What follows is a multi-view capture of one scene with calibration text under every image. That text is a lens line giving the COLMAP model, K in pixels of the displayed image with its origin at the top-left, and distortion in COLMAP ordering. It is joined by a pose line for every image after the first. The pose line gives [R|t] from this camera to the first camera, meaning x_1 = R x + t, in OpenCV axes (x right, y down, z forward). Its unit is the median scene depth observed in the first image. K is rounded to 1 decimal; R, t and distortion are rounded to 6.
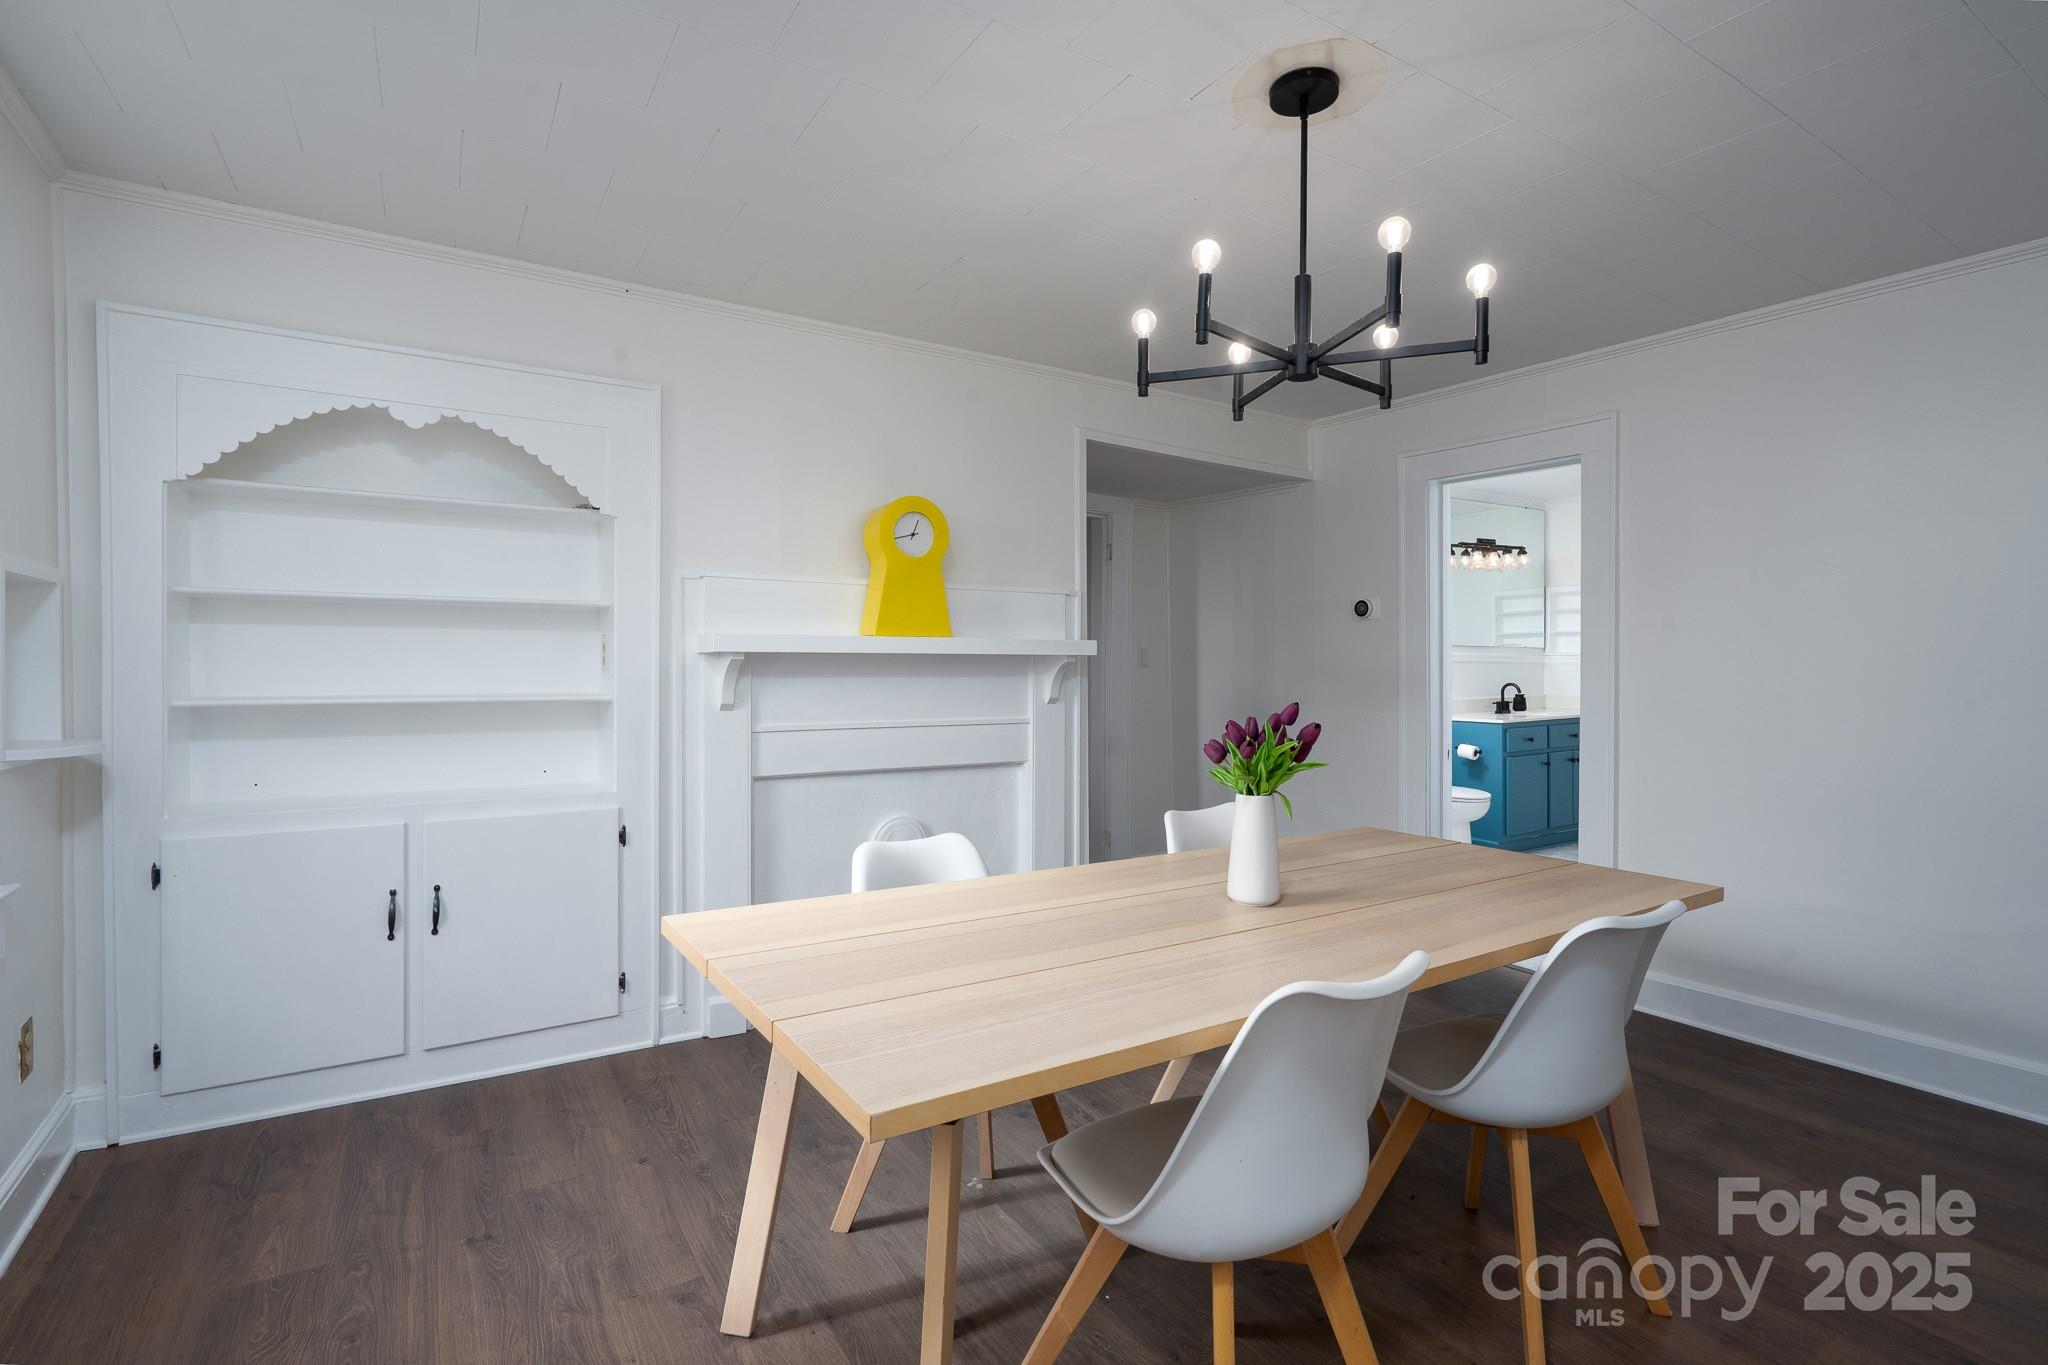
lens RADIAL K [[974.8, 0, 1021.0], [0, 974.8, 673.1], [0, 0, 1]] dist [-0.000438, -0.000132]
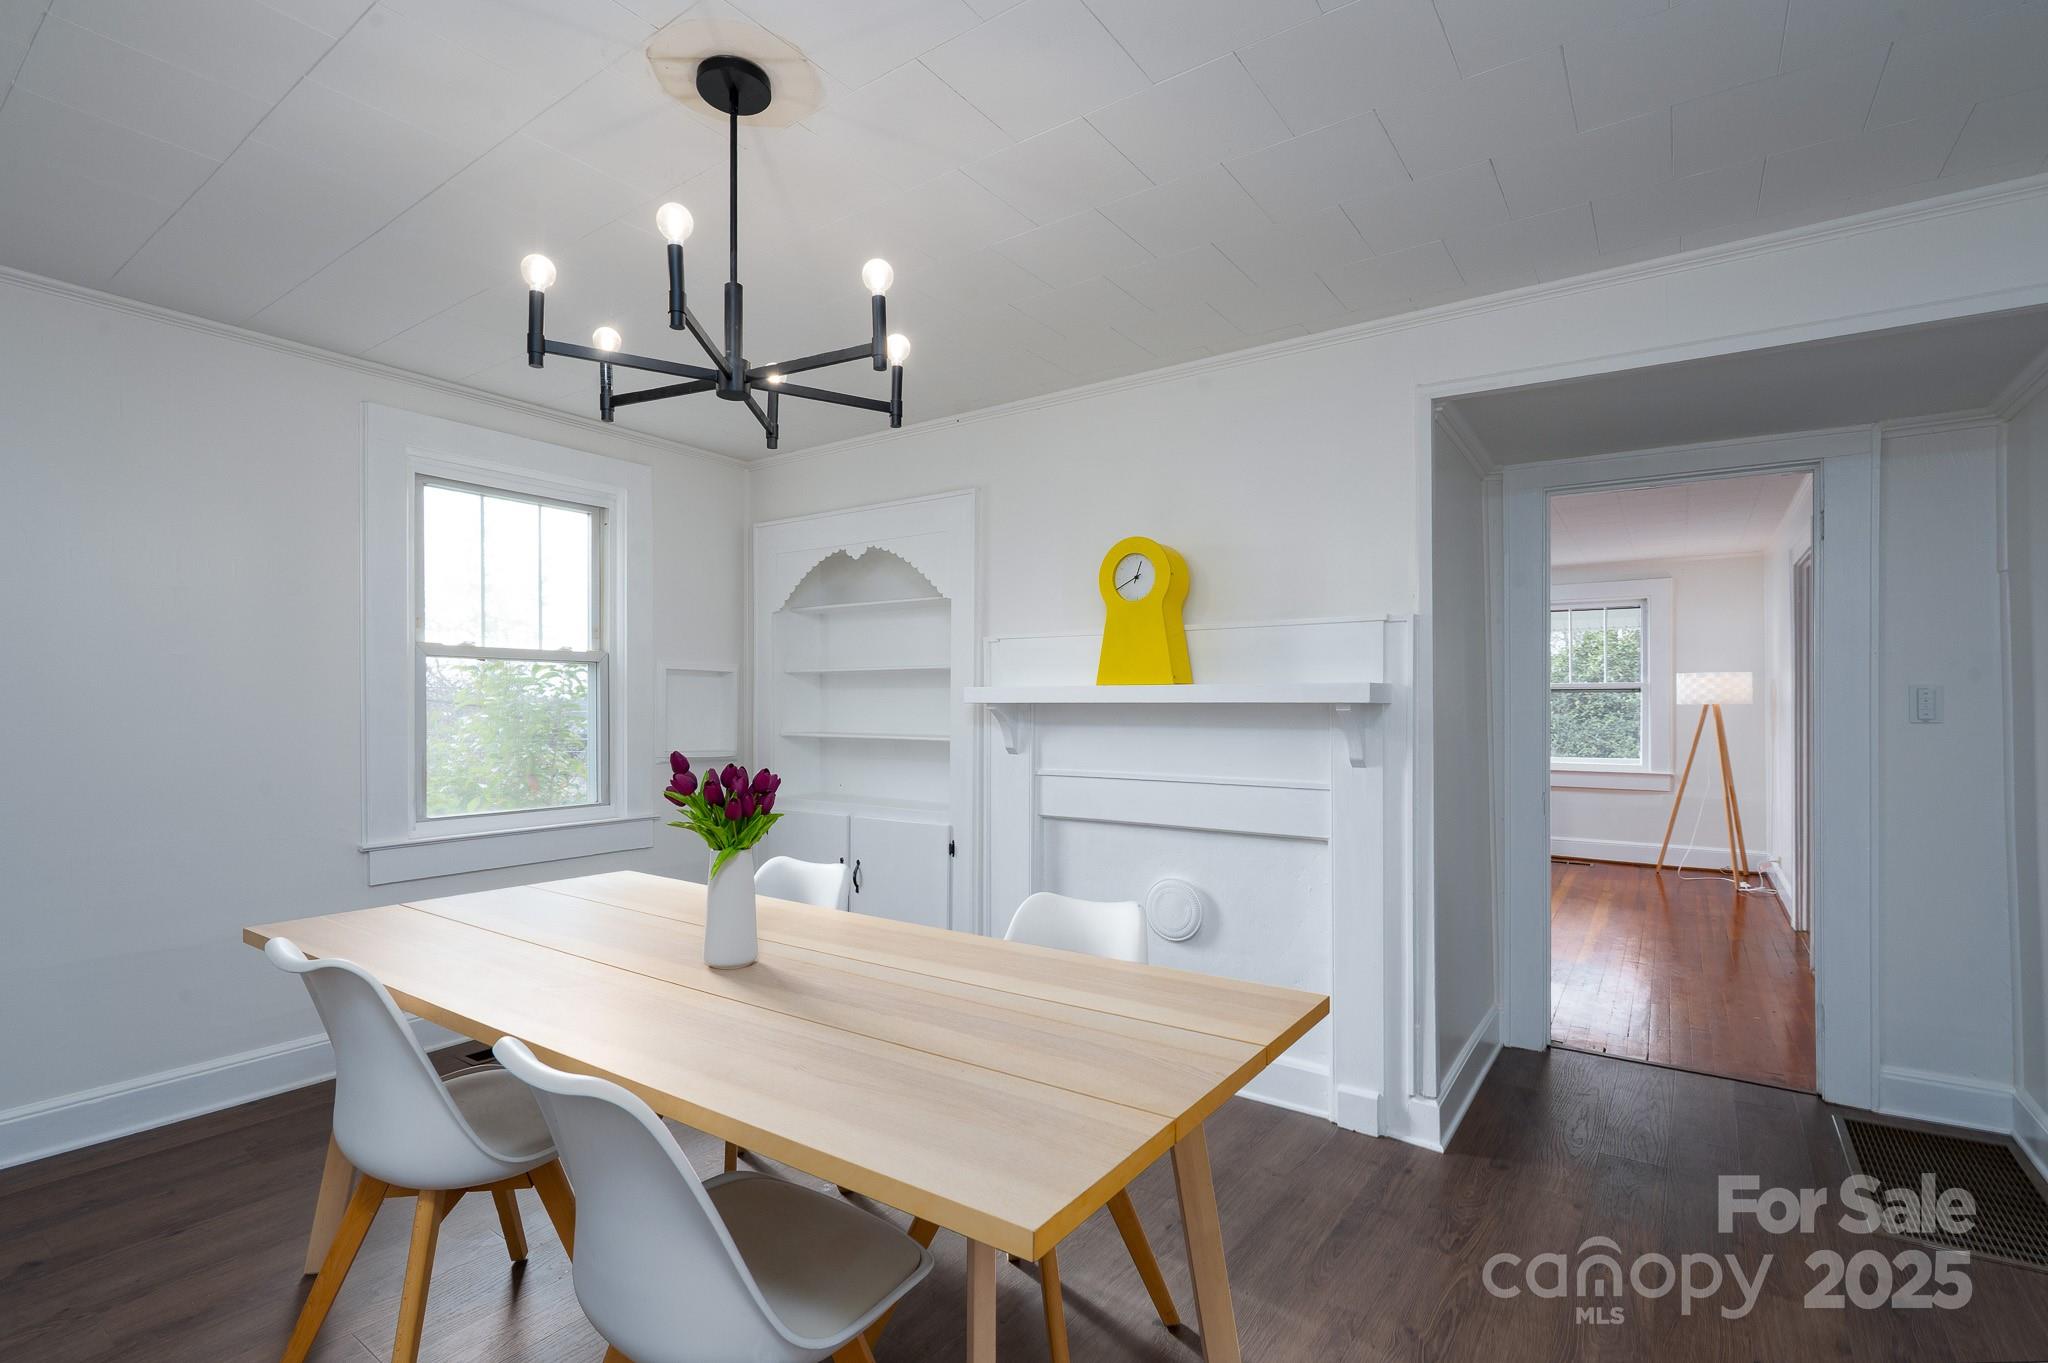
lens RADIAL K [[968.1, 0, 1006.6], [0, 968.1, 708.1], [0, 0, 1]] dist [-0.002005, 0.003573]
pose [[0.368262, -0.004170, -0.929713, 0.736915], [-0.011766, 0.999889, -0.009145, -0.005244], [0.929648, 0.014306, 0.368172, 0.555082]]
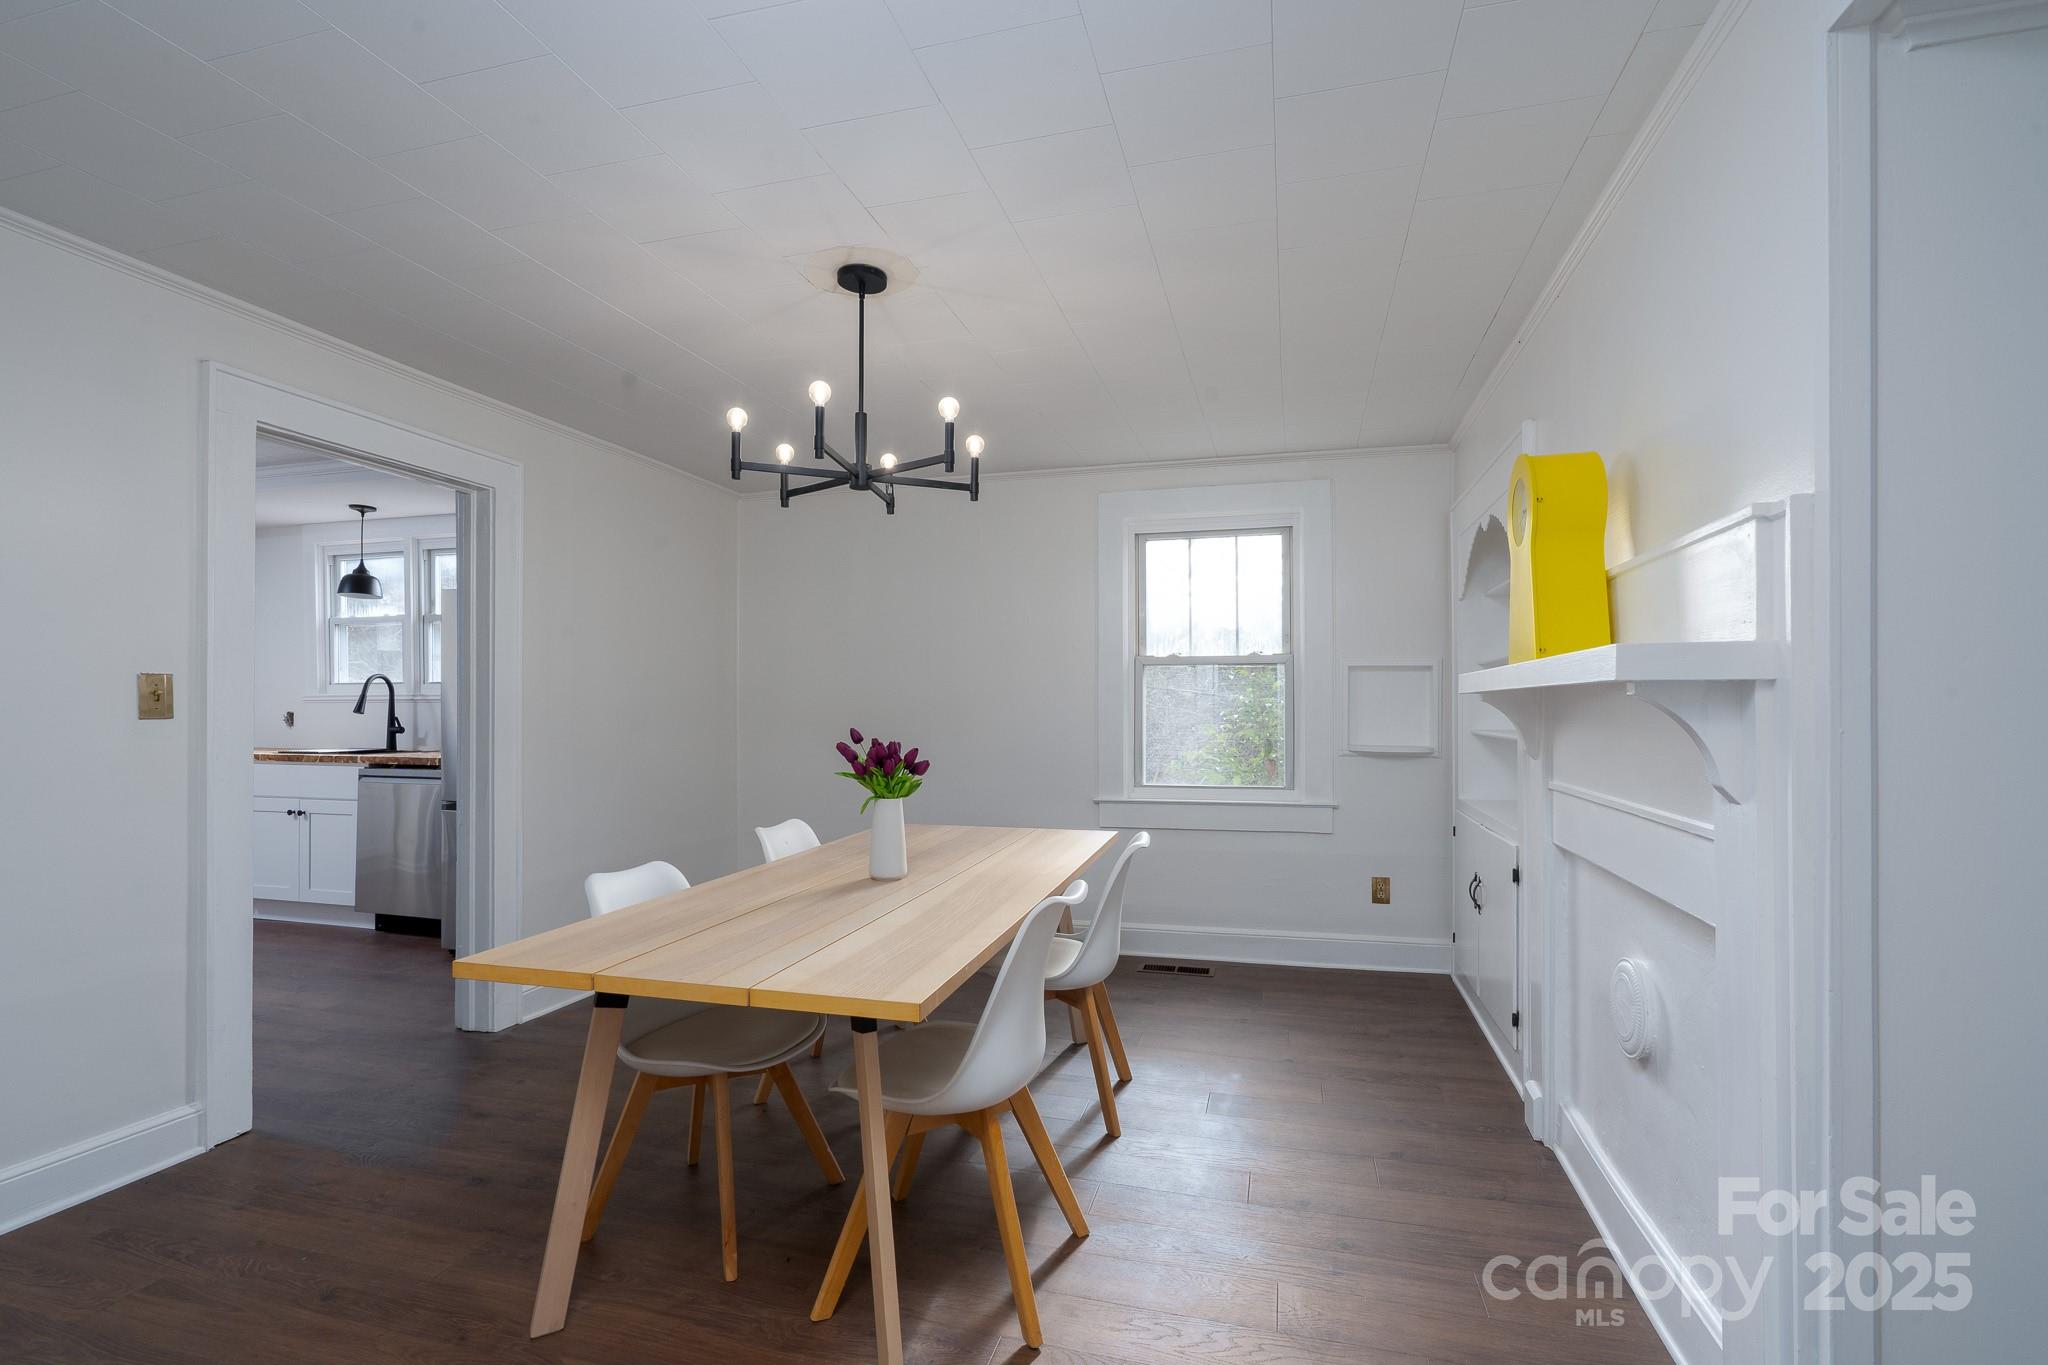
lens RADIAL K [[944.3, 0, 1019.4], [0, 944.3, 692.6], [0, 0, 1]] dist [0.000718, 0.000240]
pose [[-0.746166, -0.015227, -0.665586, 0.596660], [-0.011046, 0.999884, -0.010492, -0.007467], [0.665668, -0.000477, -0.746248, 1.291864]]
